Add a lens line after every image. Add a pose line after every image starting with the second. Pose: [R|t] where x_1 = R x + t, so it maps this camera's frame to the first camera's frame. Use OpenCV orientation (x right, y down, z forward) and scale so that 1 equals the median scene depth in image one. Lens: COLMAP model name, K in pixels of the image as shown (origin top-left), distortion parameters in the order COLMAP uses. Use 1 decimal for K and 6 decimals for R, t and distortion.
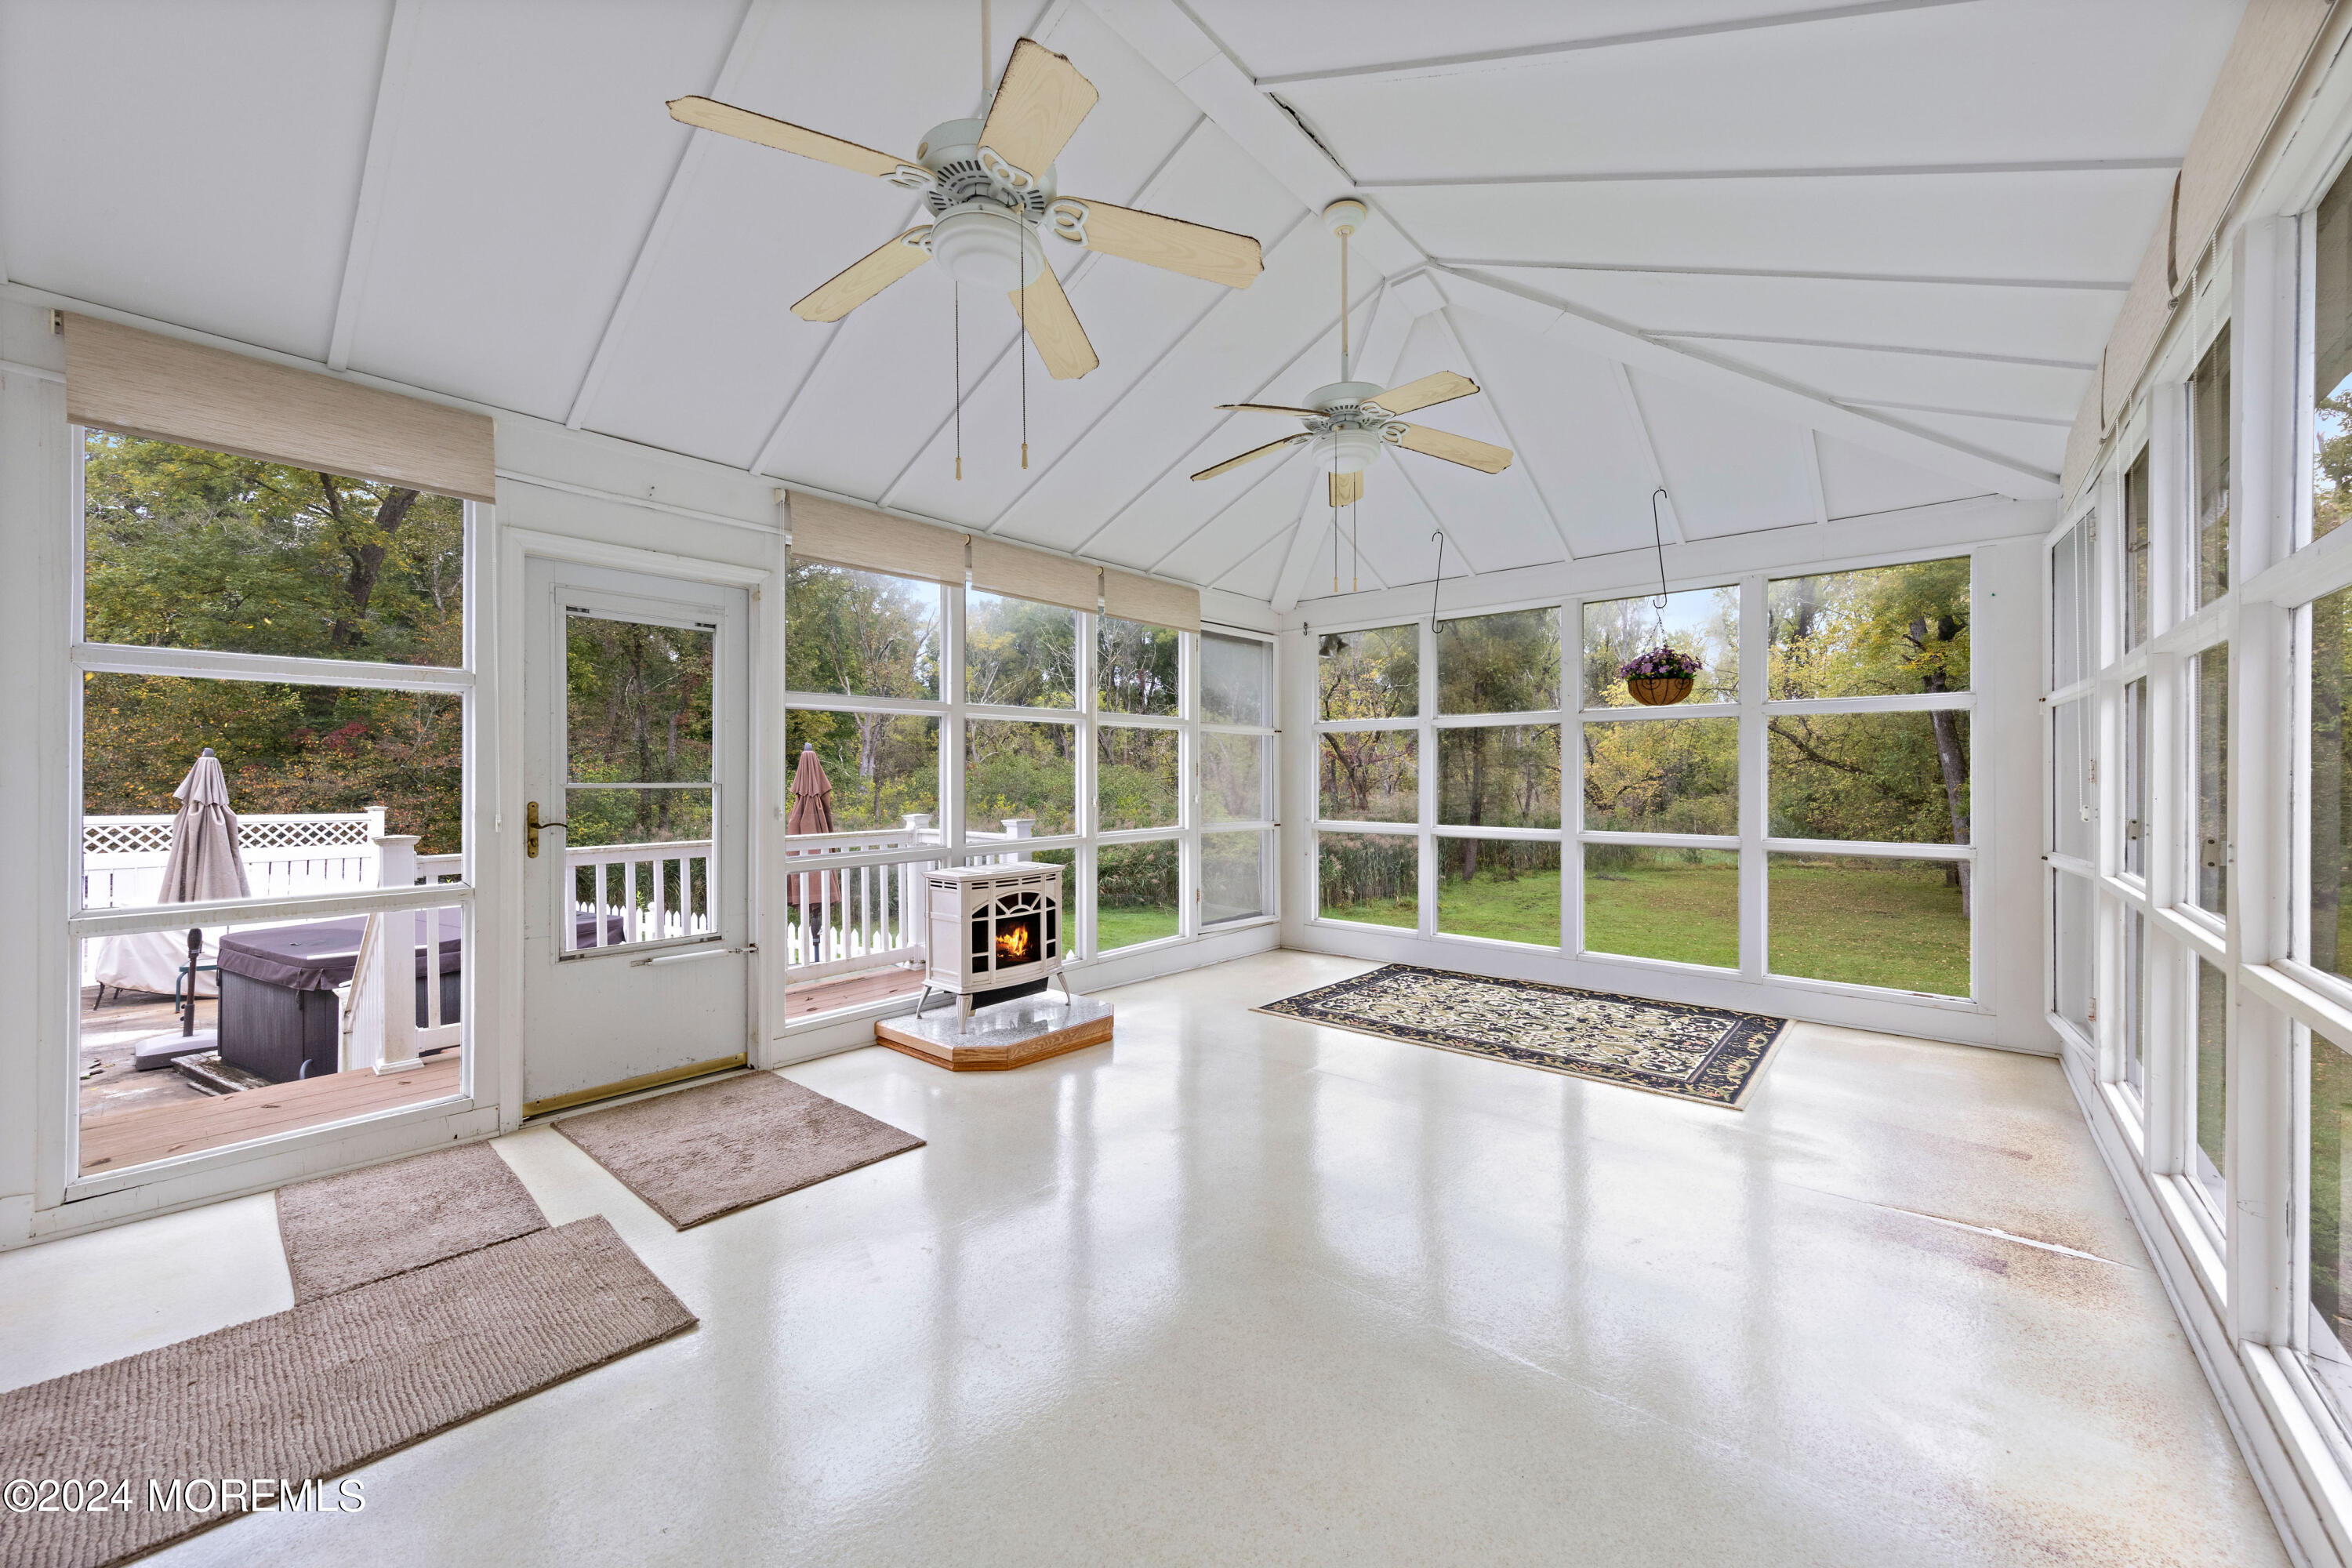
lens RADIAL K [[865.5, 0, 1158.4], [0, 865.5, 784.7], [0, 0, 1]] dist [0.008164, -0.000425]
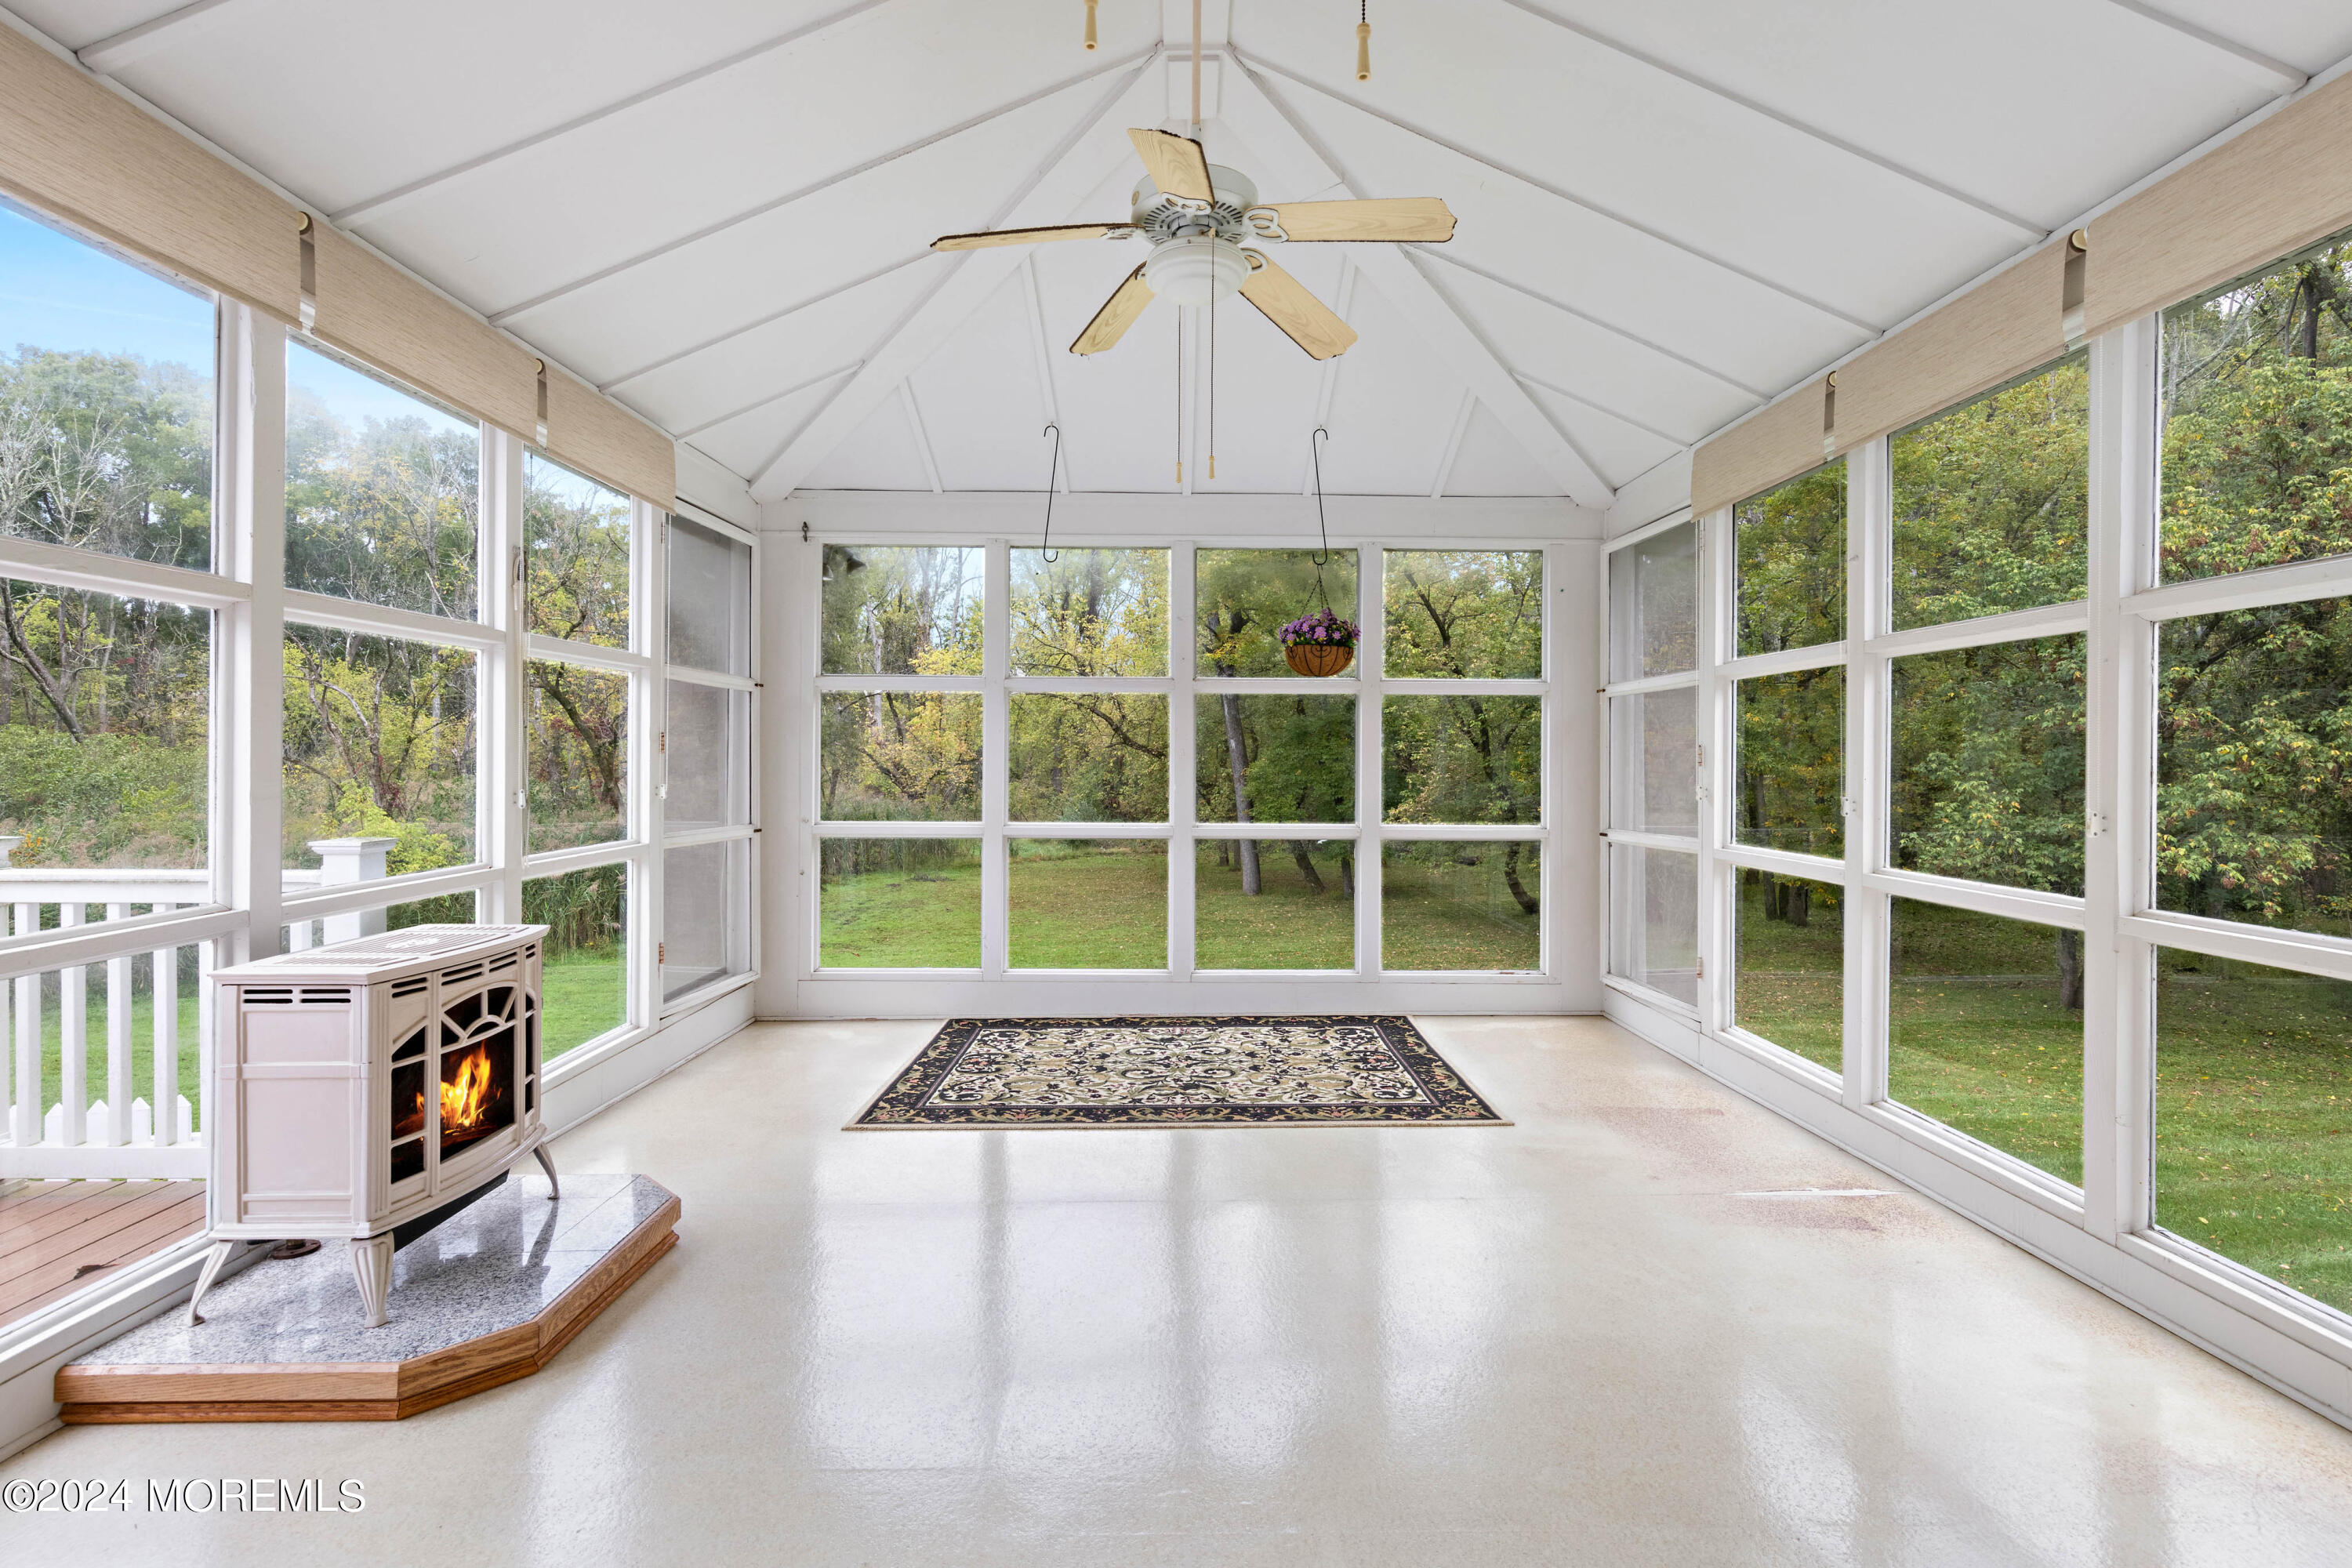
lens RADIAL K [[1110.7, 0, 1174.9], [0, 1110.7, 763.2], [0, 0, 1]] dist [0.007907, -0.001851]
pose [[0.747323, 0.003133, 0.664453, -0.285774], [0.000701, 0.999985, -0.005504, 0.001996], [-0.664460, 0.004580, 0.747310, 0.283332]]
